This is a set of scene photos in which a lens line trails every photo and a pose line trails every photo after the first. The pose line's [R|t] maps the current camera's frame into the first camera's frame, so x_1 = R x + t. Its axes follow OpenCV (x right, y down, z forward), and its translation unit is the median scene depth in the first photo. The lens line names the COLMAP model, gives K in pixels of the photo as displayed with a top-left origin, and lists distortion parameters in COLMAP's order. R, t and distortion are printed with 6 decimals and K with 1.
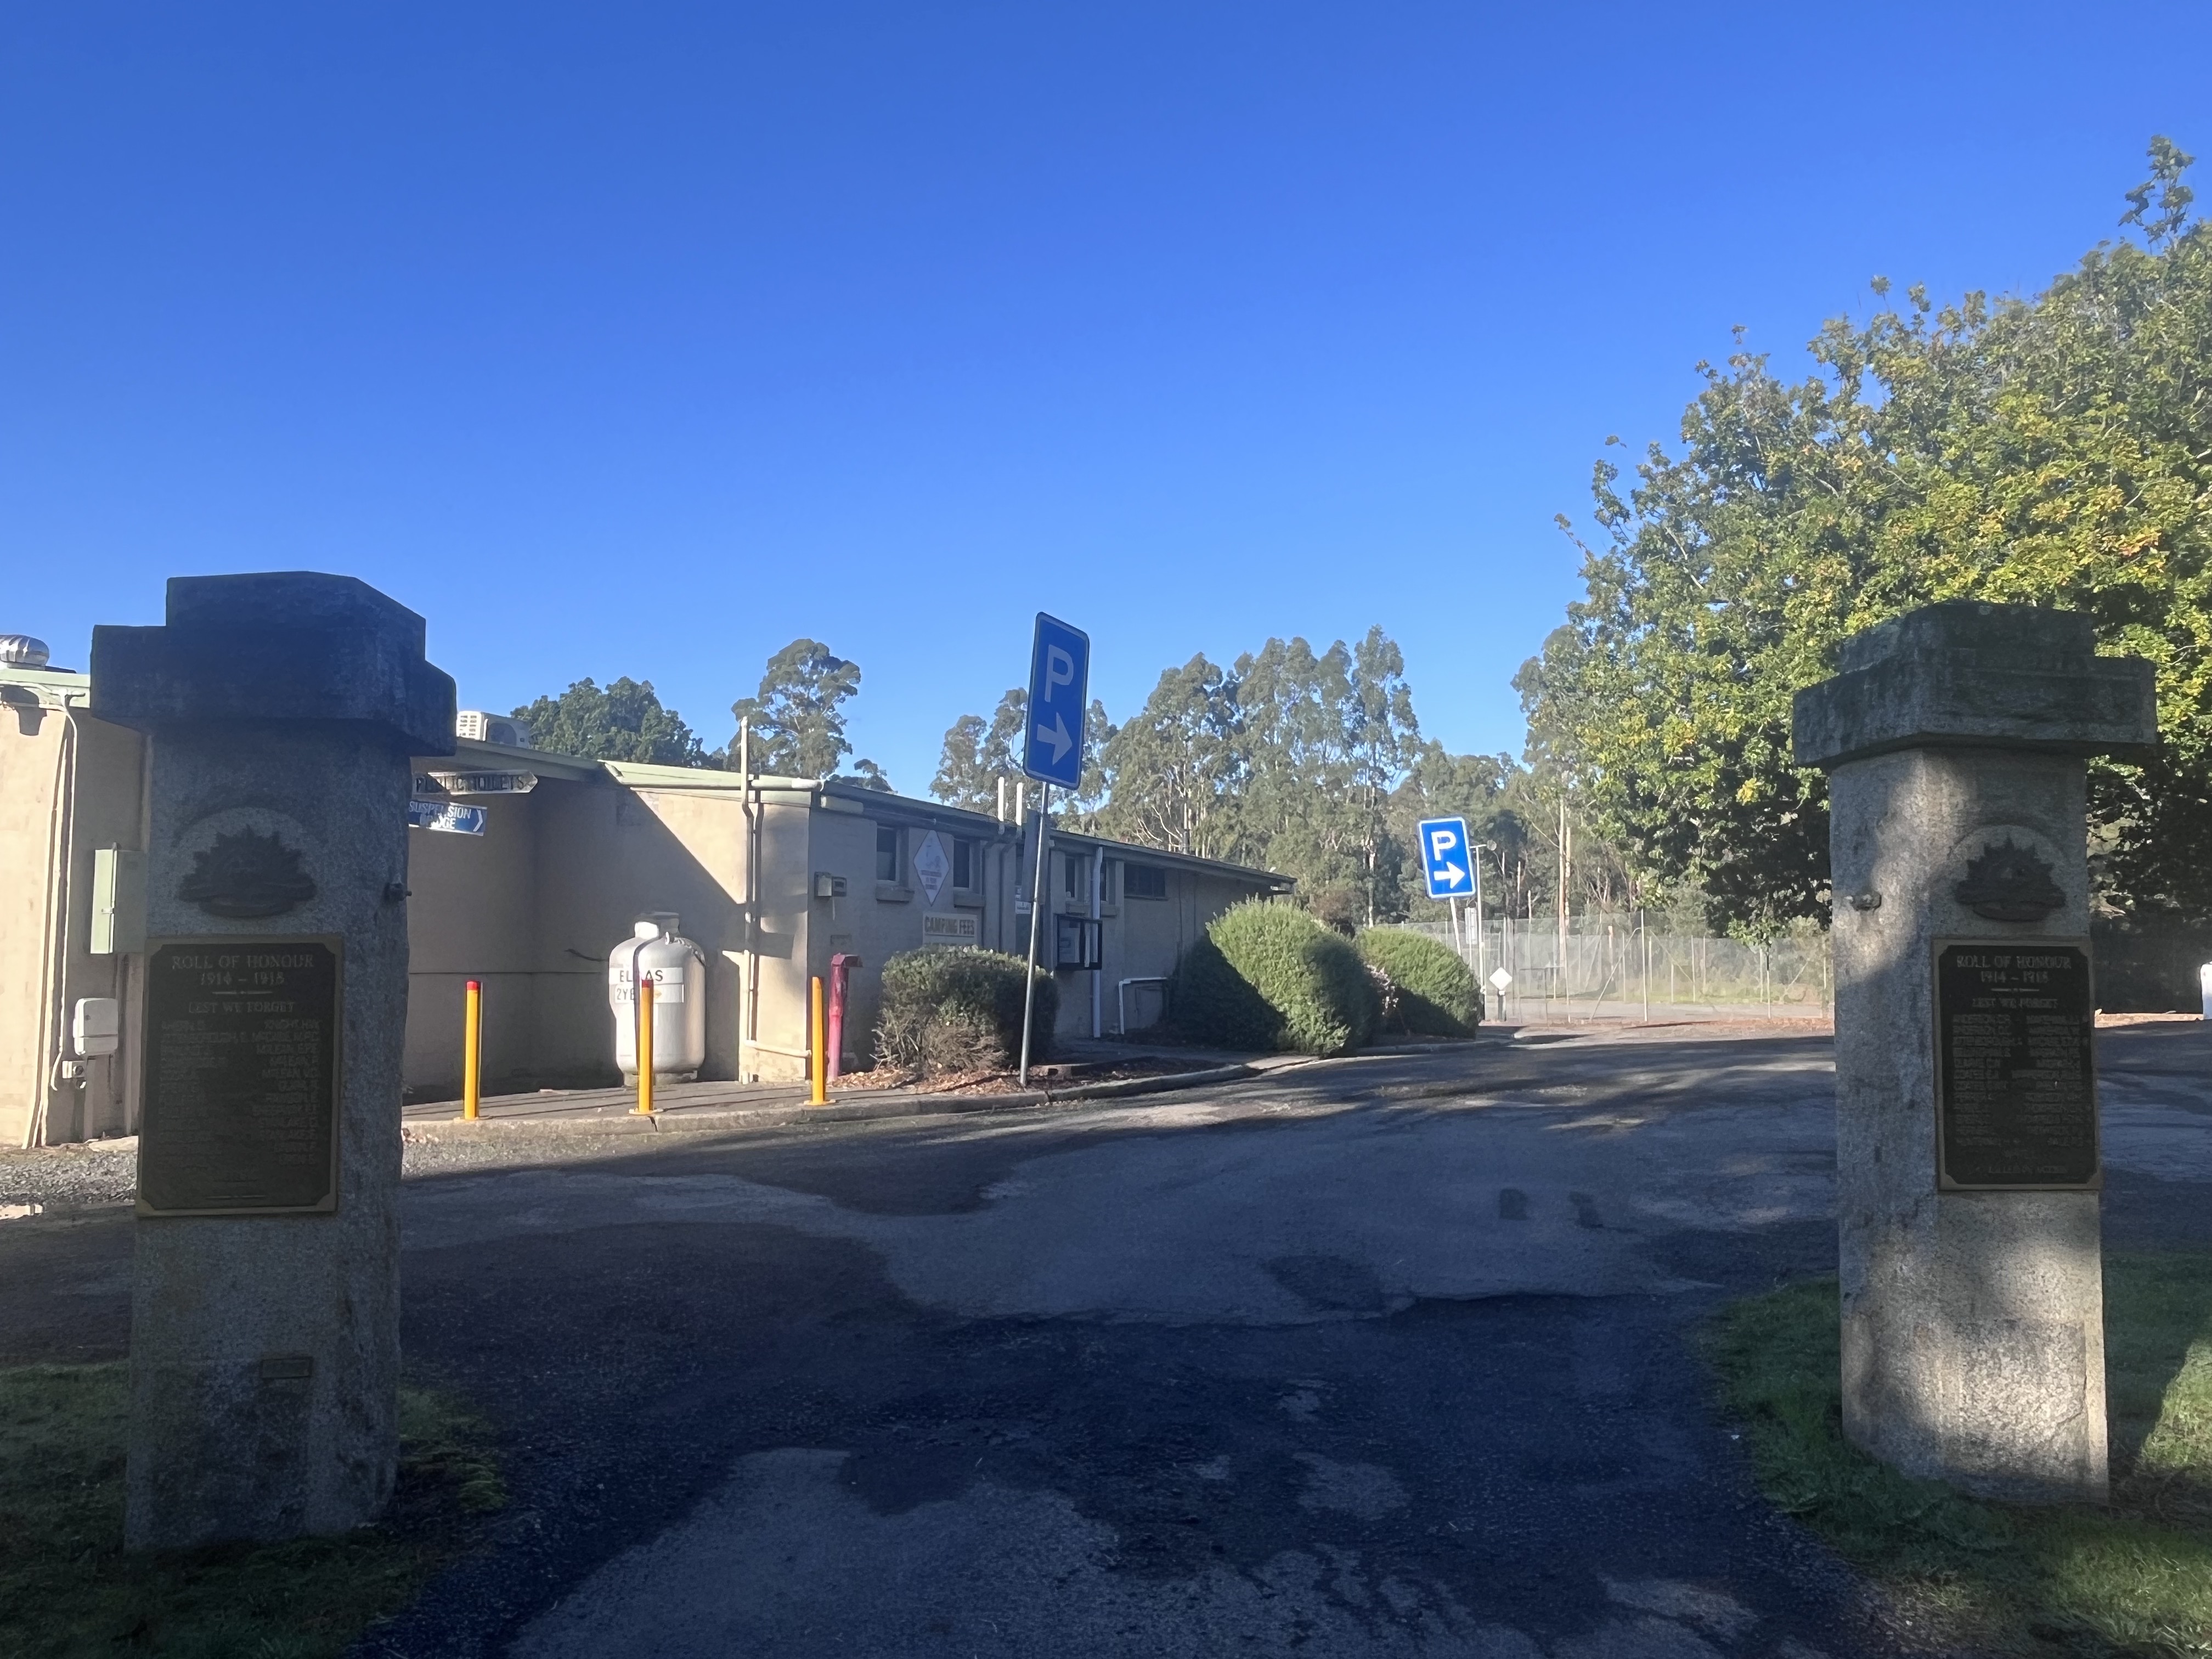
lens RADIAL K [[1521.8, 0, 1106.0], [0, 1521.8, 829.5], [0, 0, 1]] dist [0.001907, 0.003100]
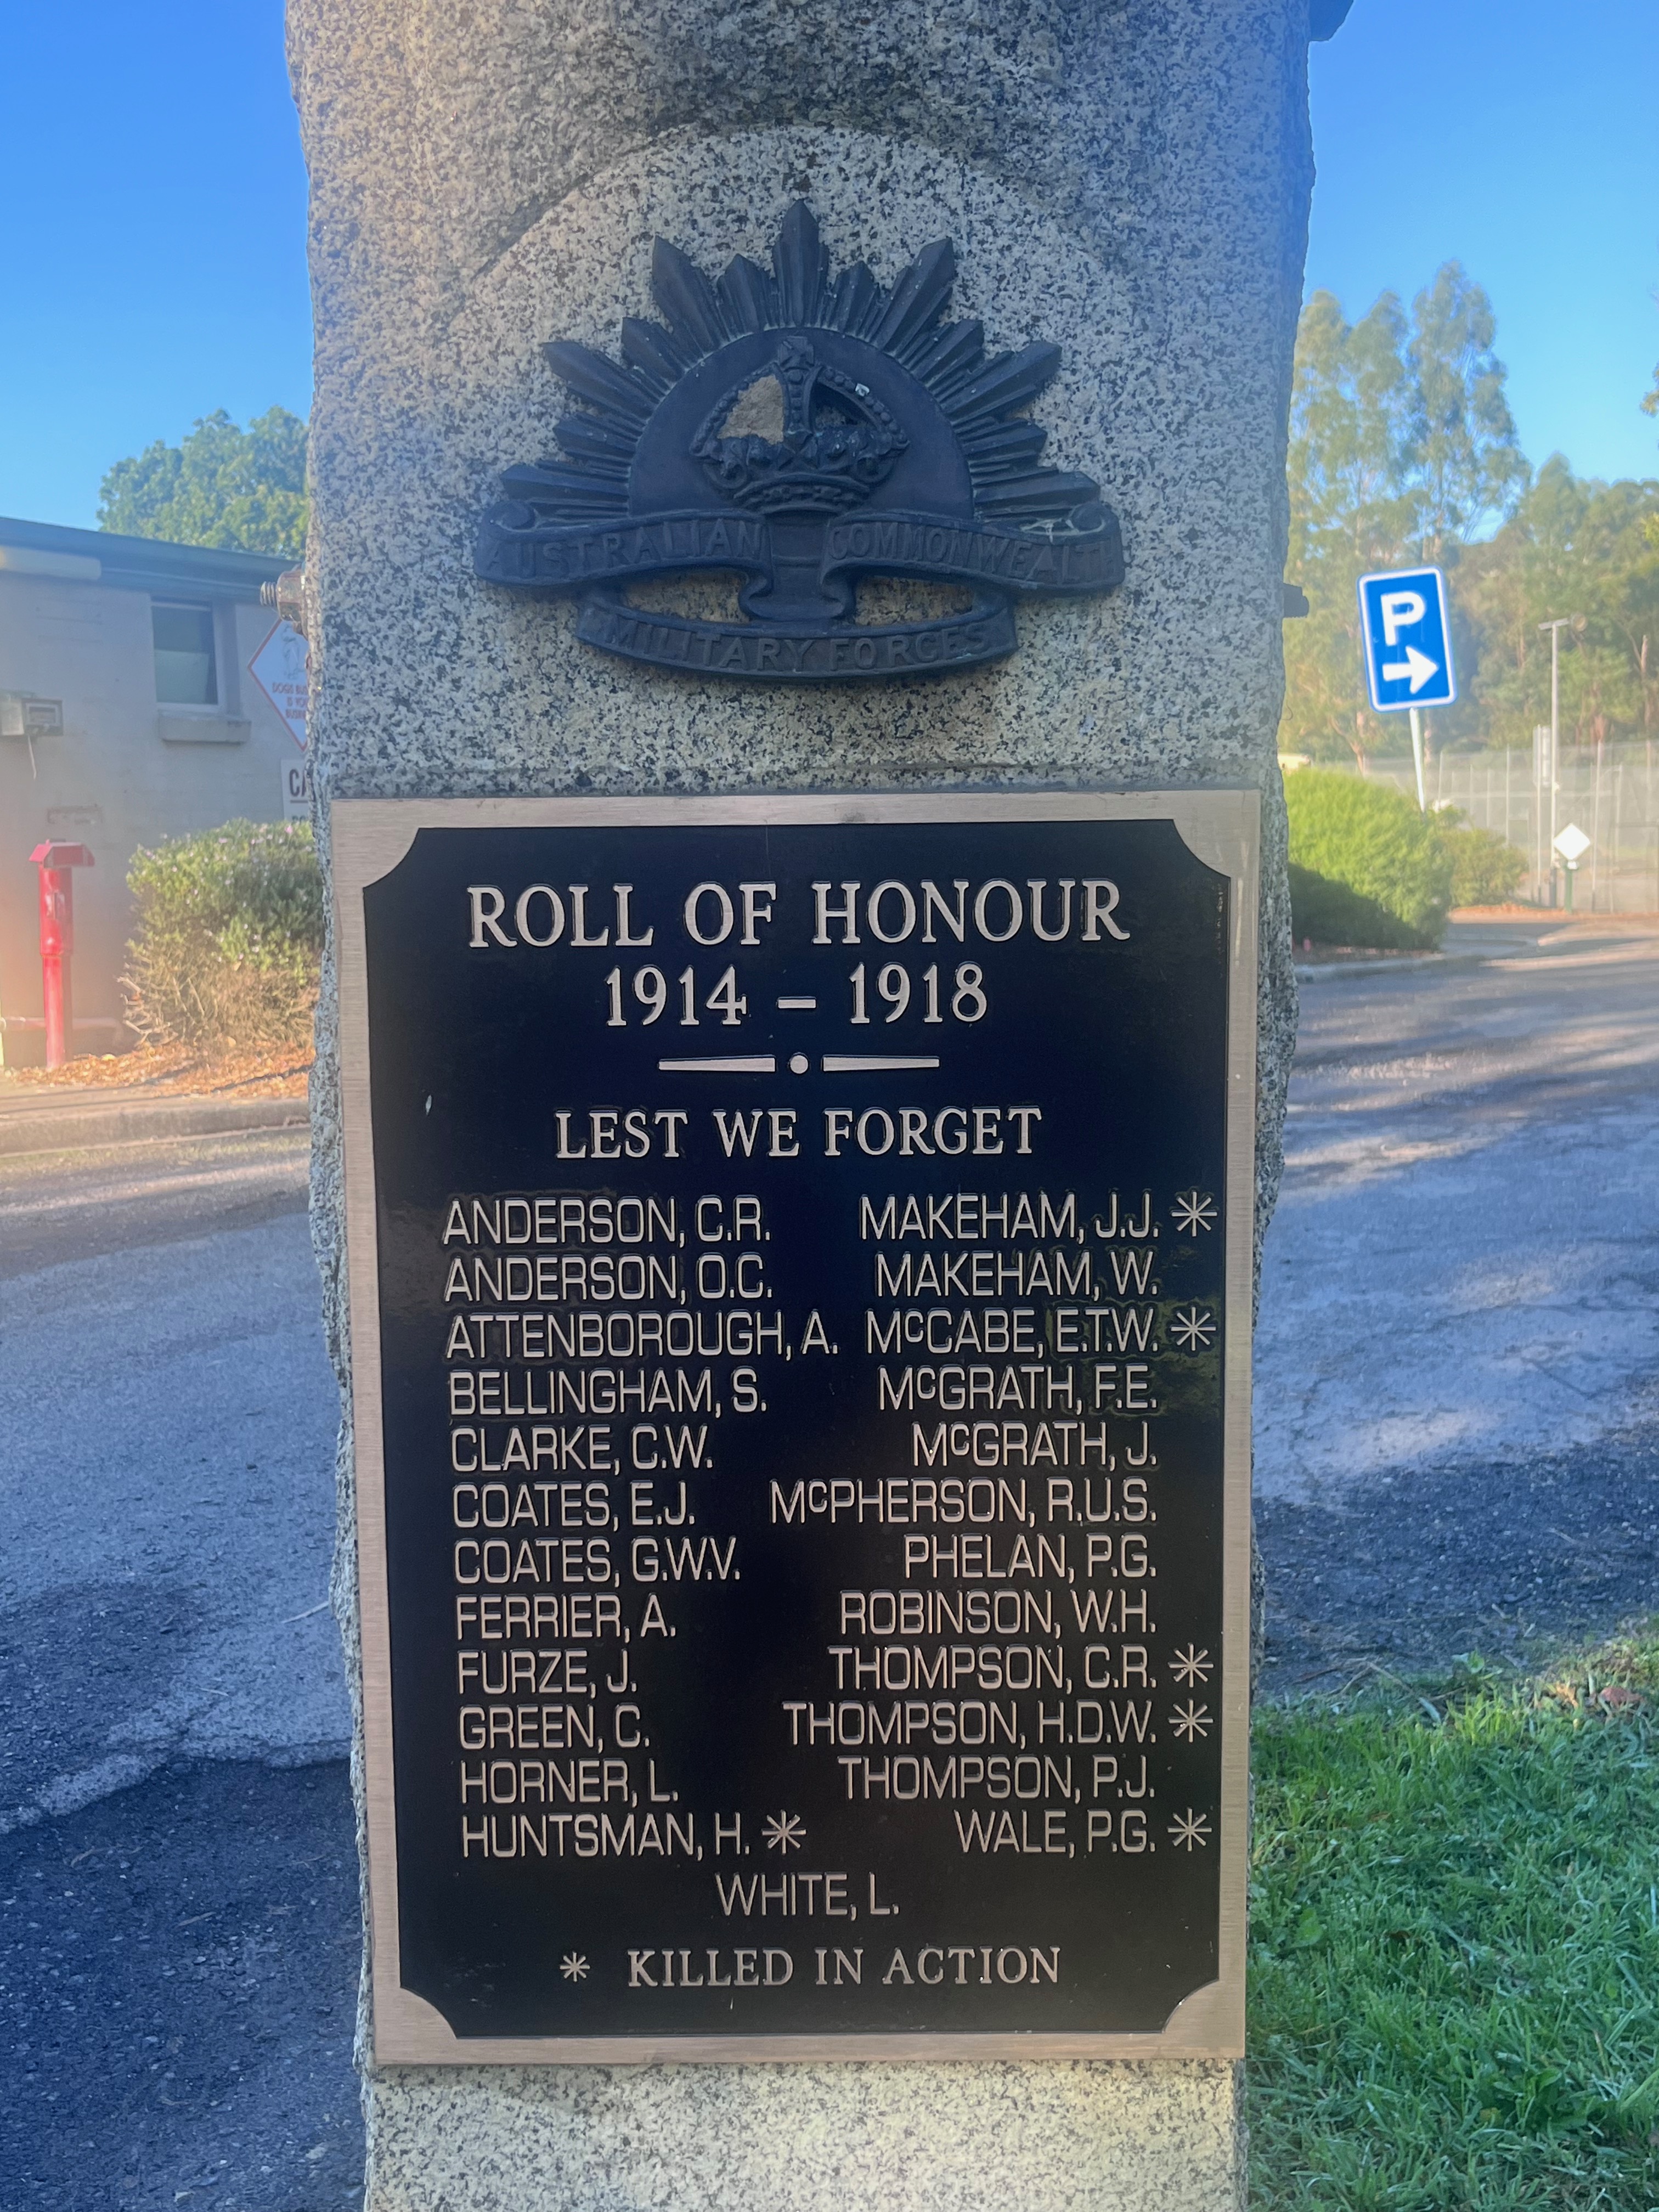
lens RADIAL K [[2249.3, 0, 829.5], [0, 2249.3, 1106.0], [0, 0, 1]] dist [0.015352, 0.002524]
pose [[0.994553, -0.010985, -0.103654, 0.191838], [0.032324, 0.977911, 0.206509, 0.016498], [0.099096, -0.208734, 0.972939, 0.223885]]
